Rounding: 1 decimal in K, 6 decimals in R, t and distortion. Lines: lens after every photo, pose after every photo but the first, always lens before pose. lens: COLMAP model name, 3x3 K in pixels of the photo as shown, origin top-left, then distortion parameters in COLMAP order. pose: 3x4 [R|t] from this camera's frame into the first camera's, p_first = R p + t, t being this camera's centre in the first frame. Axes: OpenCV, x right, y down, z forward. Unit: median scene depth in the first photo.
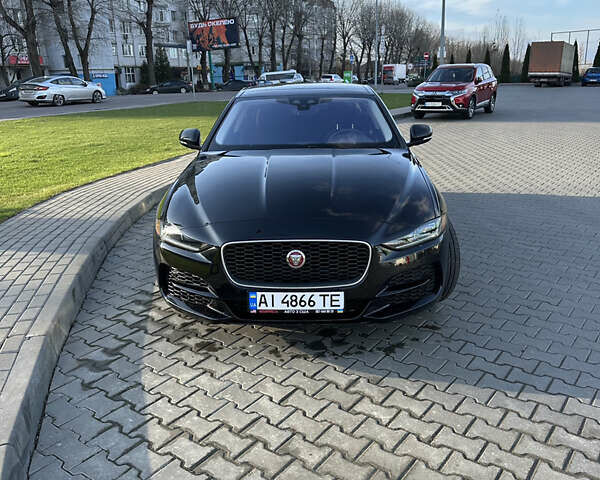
lens RADIAL K [[546.2, 0, 302.6], [0, 546.2, 238.4], [0, 0, 1]] dist [0.143615, -0.263570]
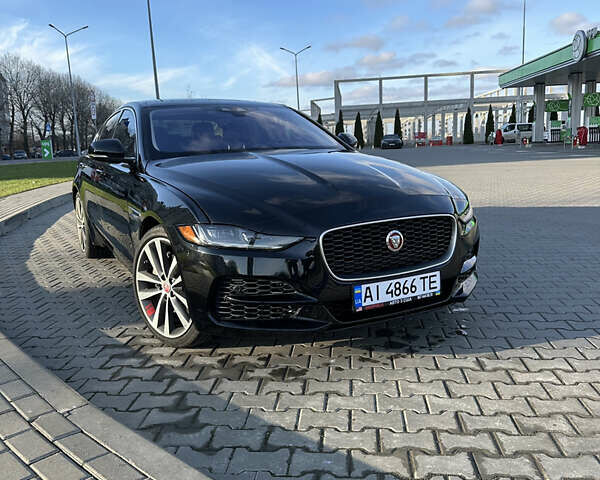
lens RADIAL K [[547.2, 0, 300.0], [0, 547.2, 240.0], [0, 0, 1]] dist [0.145989, -0.284229]
pose [[0.860708, -0.103533, 0.498460, -0.566867], [0.164427, 0.983163, -0.079713, 0.079085], [-0.481814, 0.150570, 0.863240, 0.293485]]
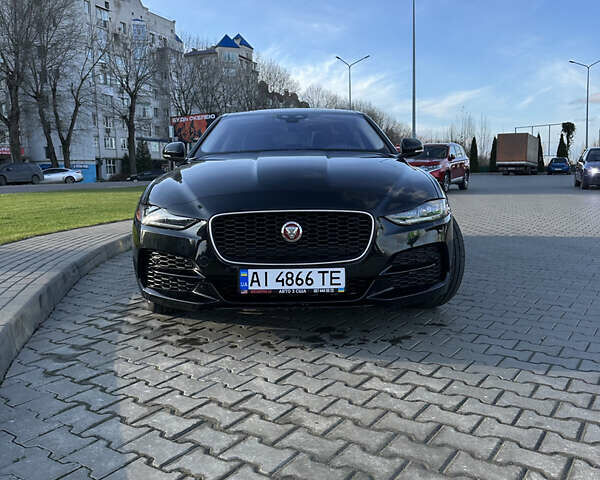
lens RADIAL K [[547.2, 0, 300.0], [0, 547.2, 240.0], [0, 0, 1]] dist [0.145989, -0.284229]
pose [[0.999327, -0.003557, 0.036513, -0.030789], [0.009404, 0.986869, -0.161247, 0.191026], [-0.035460, 0.161482, 0.986238, 0.098816]]
